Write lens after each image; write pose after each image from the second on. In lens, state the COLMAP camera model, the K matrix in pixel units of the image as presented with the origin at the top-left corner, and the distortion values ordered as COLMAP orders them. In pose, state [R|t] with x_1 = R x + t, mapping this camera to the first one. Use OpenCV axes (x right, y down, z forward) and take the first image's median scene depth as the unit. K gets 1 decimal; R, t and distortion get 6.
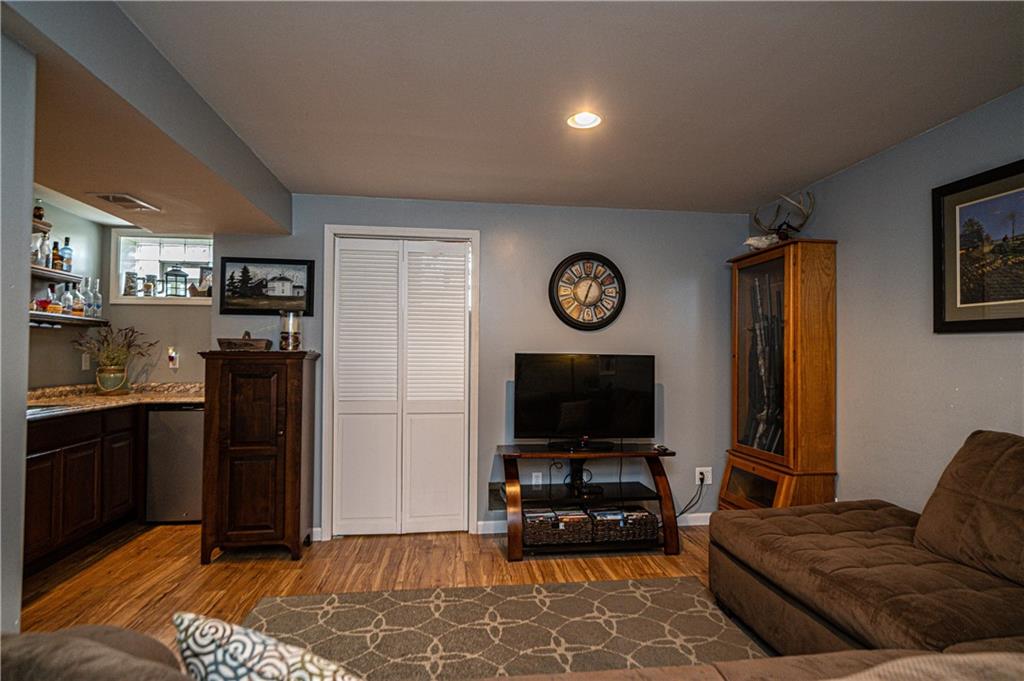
lens RADIAL K [[529.2, 0, 513.7], [0, 529.2, 343.9], [0, 0, 1]] dist [0.004298, -0.002797]
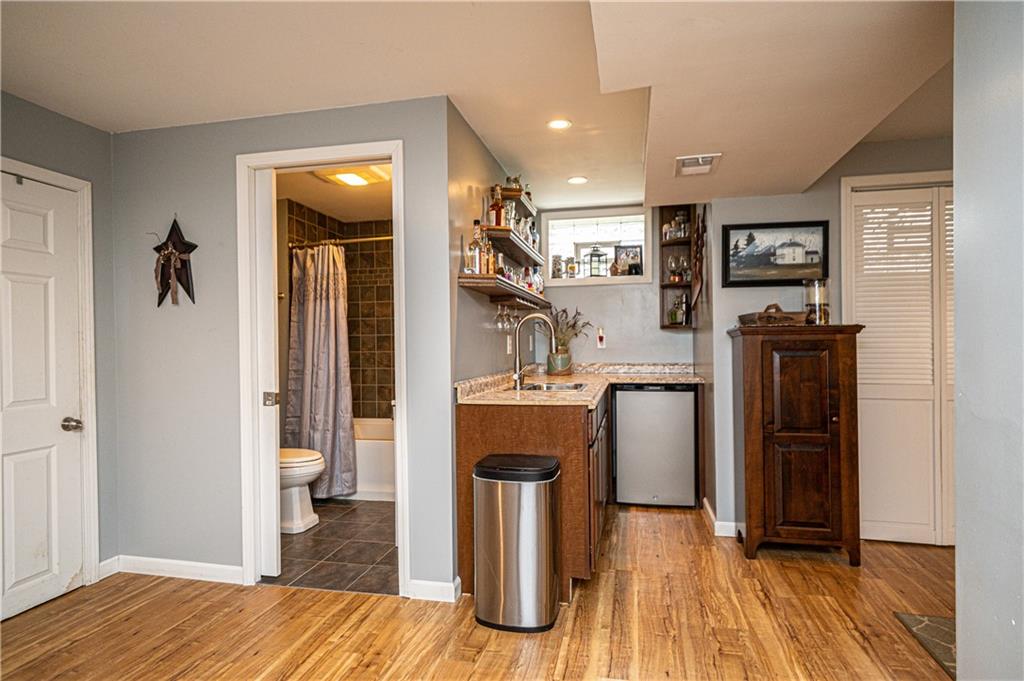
lens RADIAL K [[529.2, 0, 517.9], [0, 529.2, 342.2], [0, 0, 1]] dist [0.004298, -0.002797]
pose [[0.941806, -0.012656, -0.335918, -0.578104], [0.021231, 0.999535, 0.021867, 0.011139], [0.335485, -0.027726, 0.941637, 0.009884]]
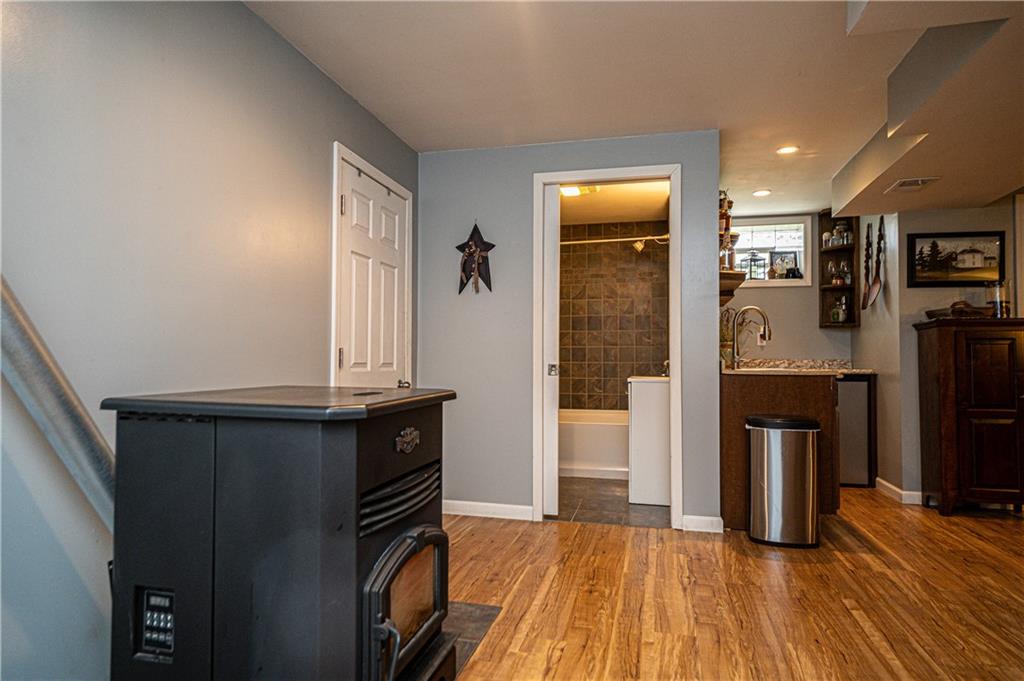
lens RADIAL K [[590.9, 0, 509.9], [0, 590.9, 341.9], [0, 0, 1]] dist [-0.003305, -0.001467]
pose [[0.930205, -0.007028, -0.366974, -0.860028], [0.003084, 0.999931, -0.011333, 0.064139], [0.367028, 0.009410, 0.930162, -0.396182]]
